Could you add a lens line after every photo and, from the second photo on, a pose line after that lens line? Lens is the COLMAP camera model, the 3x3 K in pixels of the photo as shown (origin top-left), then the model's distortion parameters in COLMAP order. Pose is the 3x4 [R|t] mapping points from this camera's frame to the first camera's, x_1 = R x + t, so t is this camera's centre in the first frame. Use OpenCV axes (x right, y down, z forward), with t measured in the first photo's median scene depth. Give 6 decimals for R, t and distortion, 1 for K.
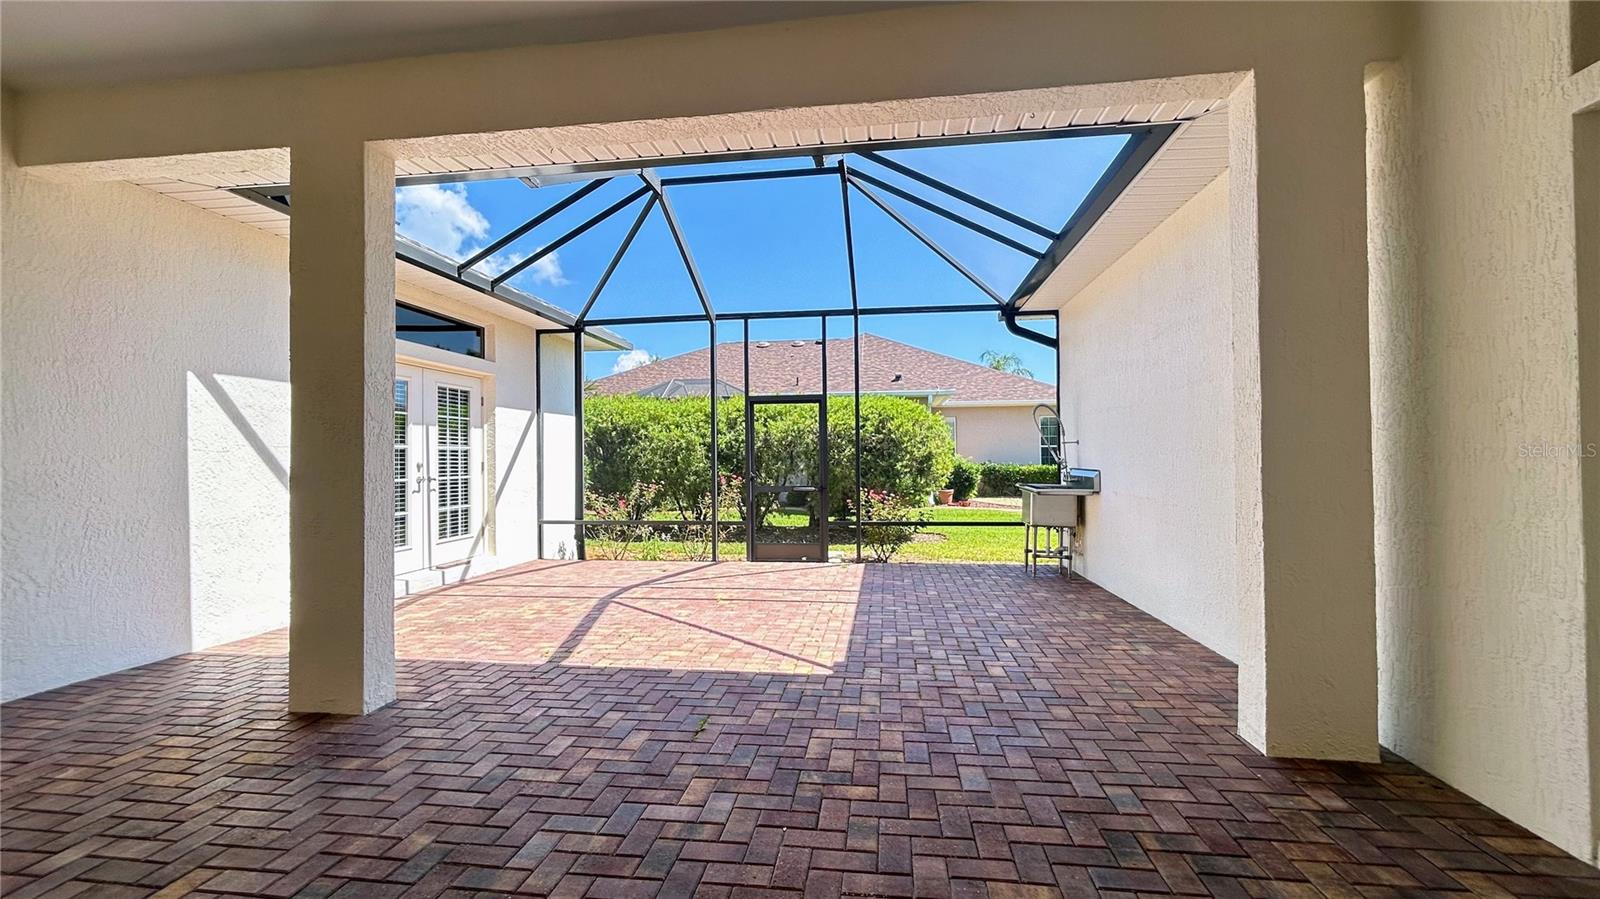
lens RADIAL K [[642.2, 0, 802.6], [0, 642.2, 453.0], [0, 0, 1]] dist [-0.001703, 0.000808]
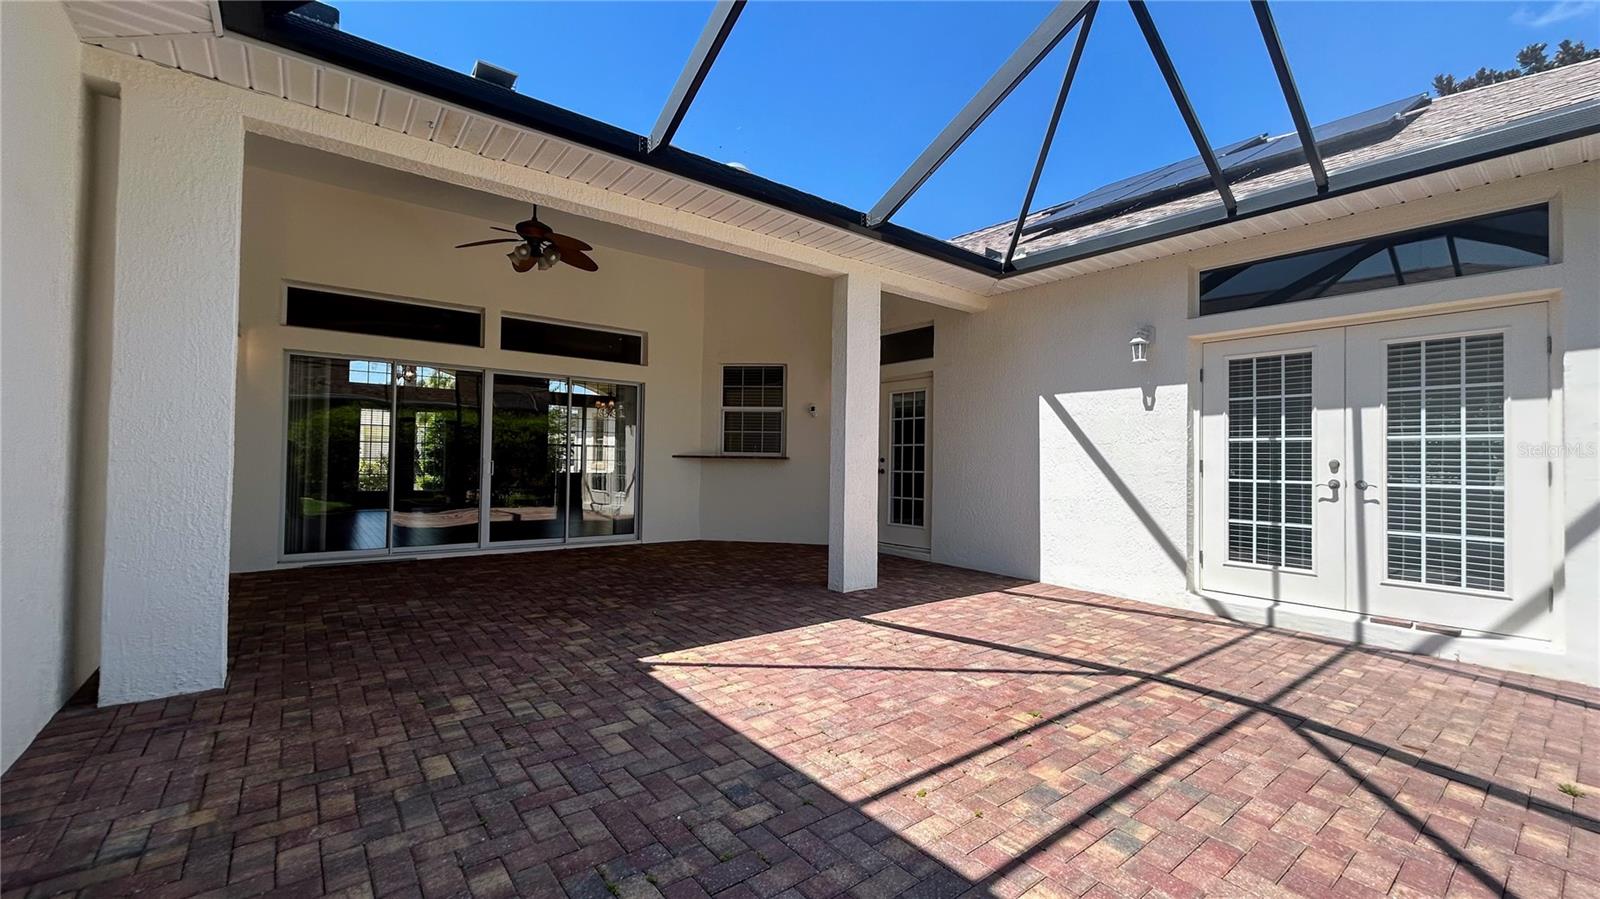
lens RADIAL K [[642.2, 0, 803.2], [0, 642.2, 449.3], [0, 0, 1]] dist [-0.001703, 0.000808]
pose [[-0.692725, -0.014751, -0.721051, 0.470767], [-0.005488, 0.999870, -0.015183, 0.023053], [0.721181, -0.006561, -0.692715, 1.486015]]
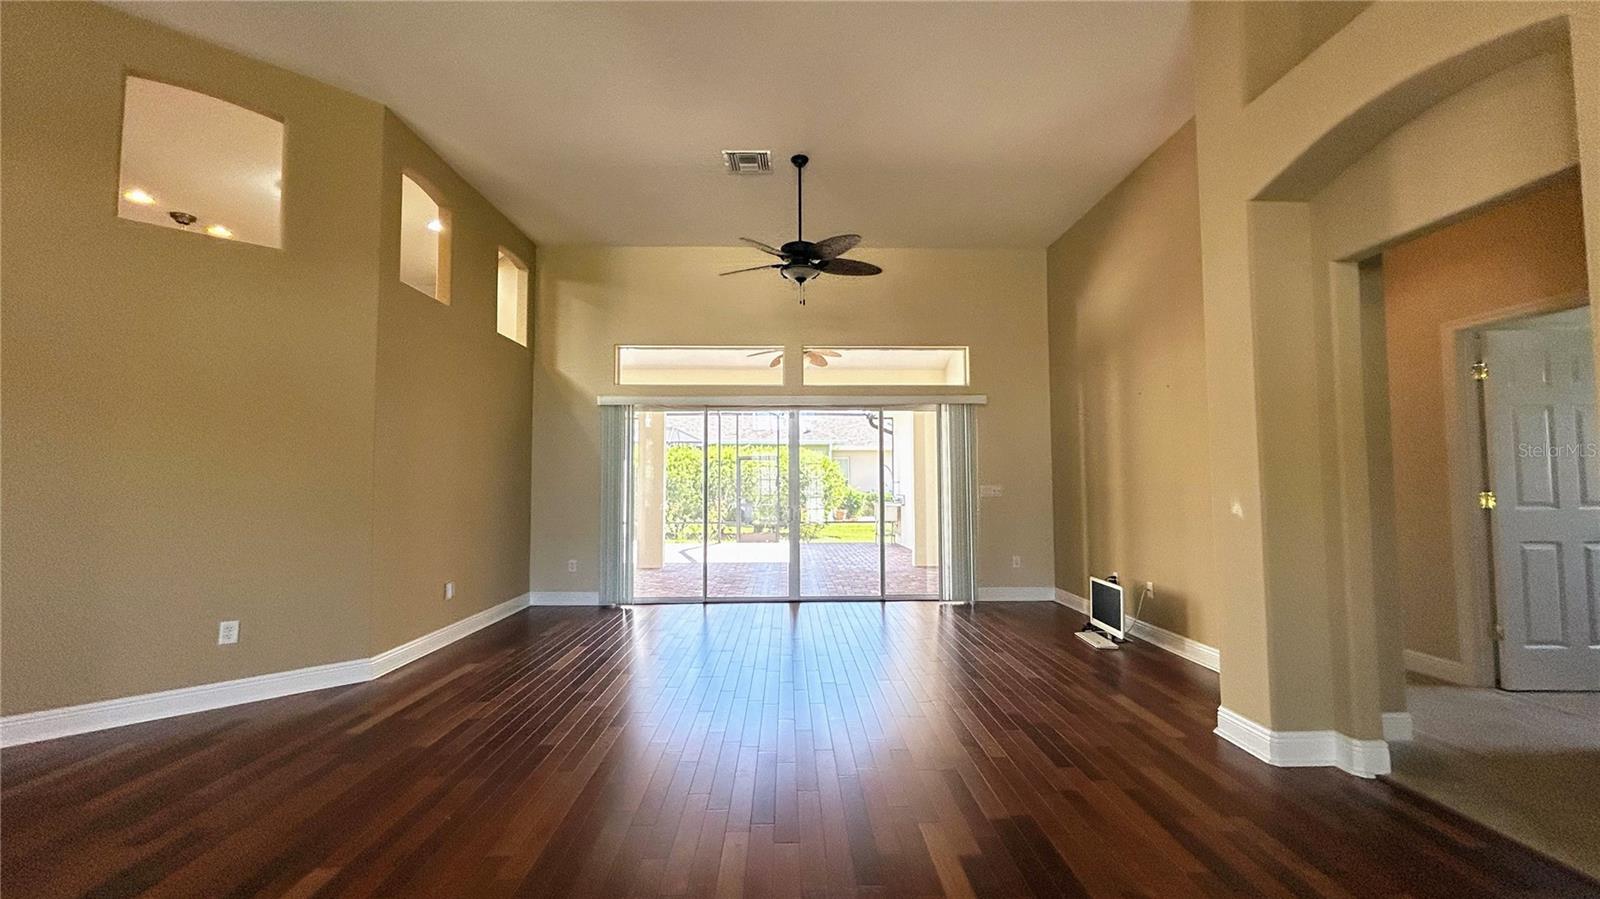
lens RADIAL K [[642.2, 0, 799.2], [0, 642.2, 449.2], [0, 0, 1]] dist [-0.001703, 0.000808]
pose [[0.989175, 0.012924, 0.146174, -0.195562], [-0.005519, 0.998686, -0.050954, -0.013157], [-0.146640, 0.049595, 0.987946, -0.984083]]
